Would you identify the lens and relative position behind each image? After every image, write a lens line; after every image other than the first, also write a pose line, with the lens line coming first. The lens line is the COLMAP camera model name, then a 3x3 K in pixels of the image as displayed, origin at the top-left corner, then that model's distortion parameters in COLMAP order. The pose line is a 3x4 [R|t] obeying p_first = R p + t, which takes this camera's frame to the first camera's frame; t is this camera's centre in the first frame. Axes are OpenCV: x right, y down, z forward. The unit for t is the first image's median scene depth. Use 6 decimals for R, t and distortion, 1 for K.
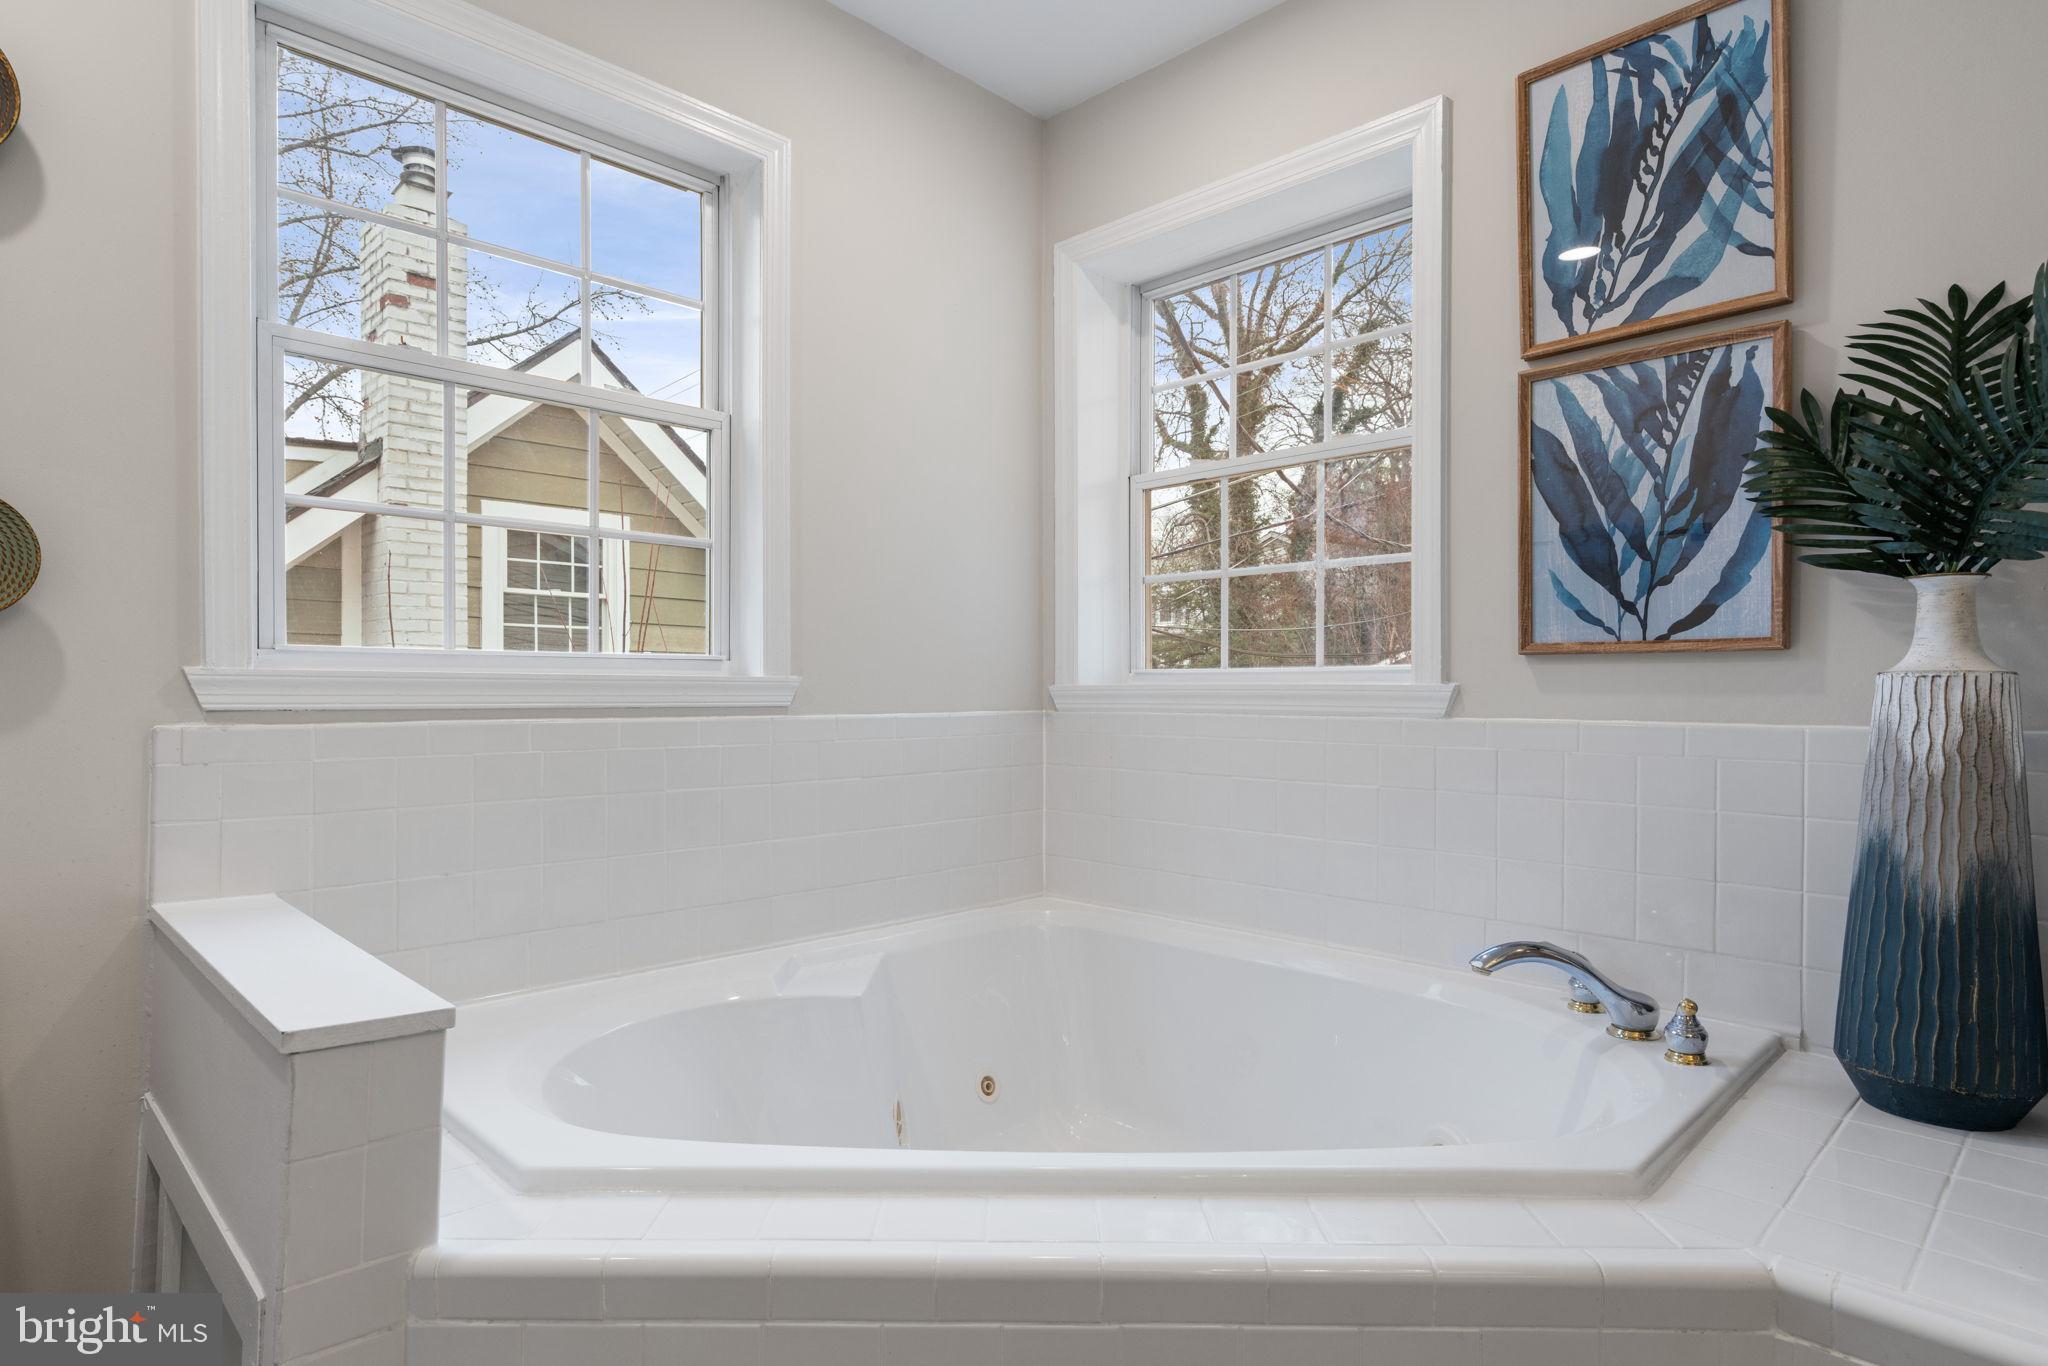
lens RADIAL K [[1111.0, 0, 1028.1], [0, 1111.0, 701.0], [0, 0, 1]] dist [0.006581, 0.003560]
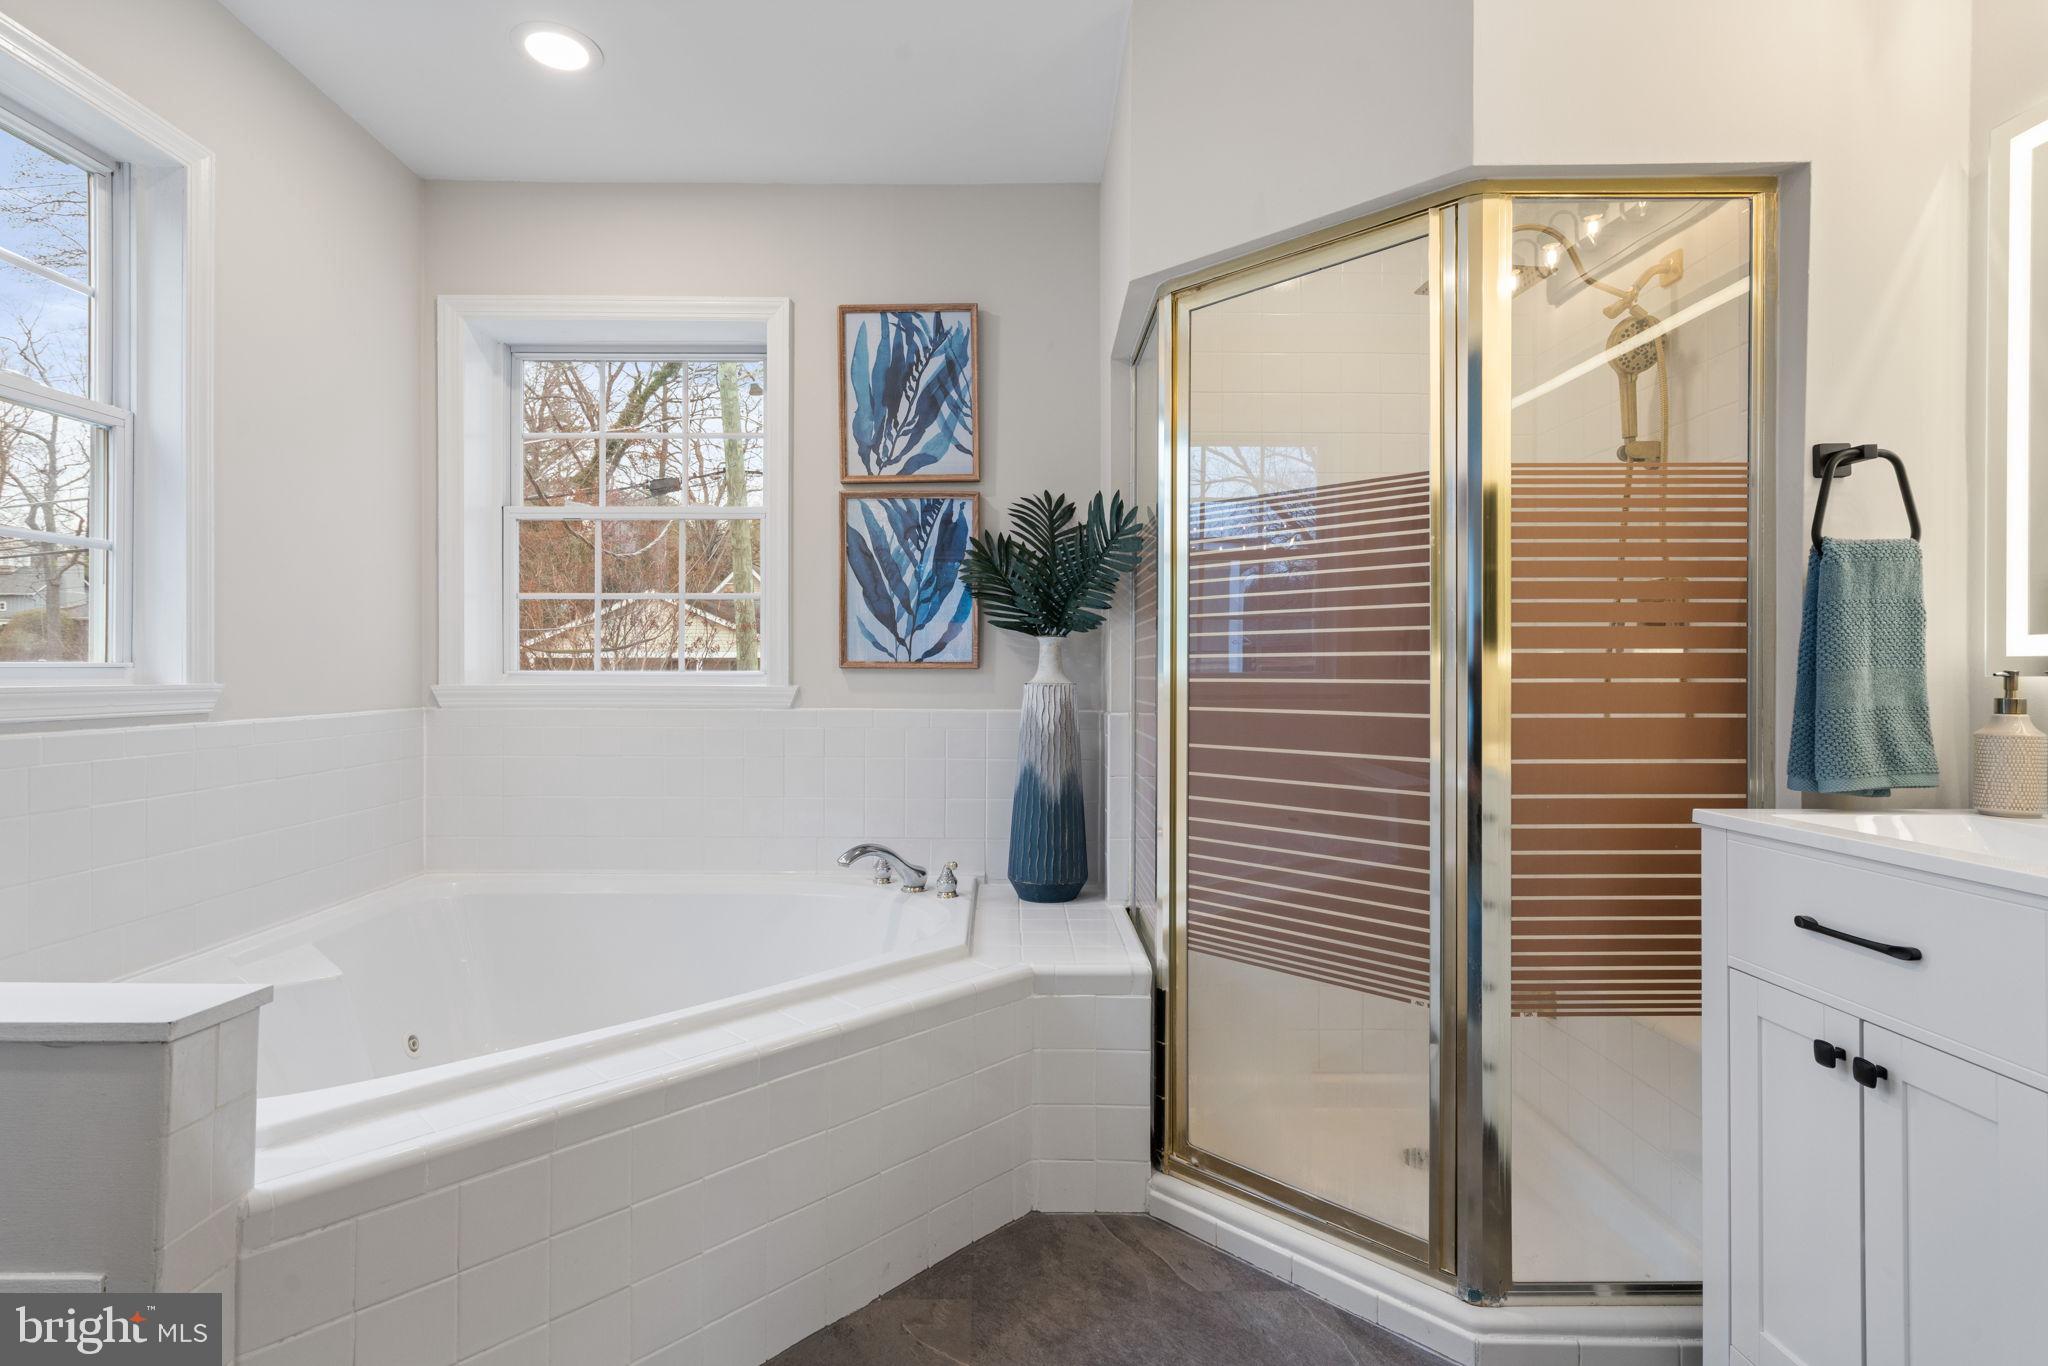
lens RADIAL K [[1022.0, 0, 1020.7], [0, 1022.0, 670.9], [0, 0, 1]] dist [-0.000800, 0.004514]
pose [[0.693407, -0.000303, 0.720546, -0.464184], [0.002936, 0.999993, -0.002405, -0.035991], [-0.720540, 0.003784, 0.693403, -0.213138]]
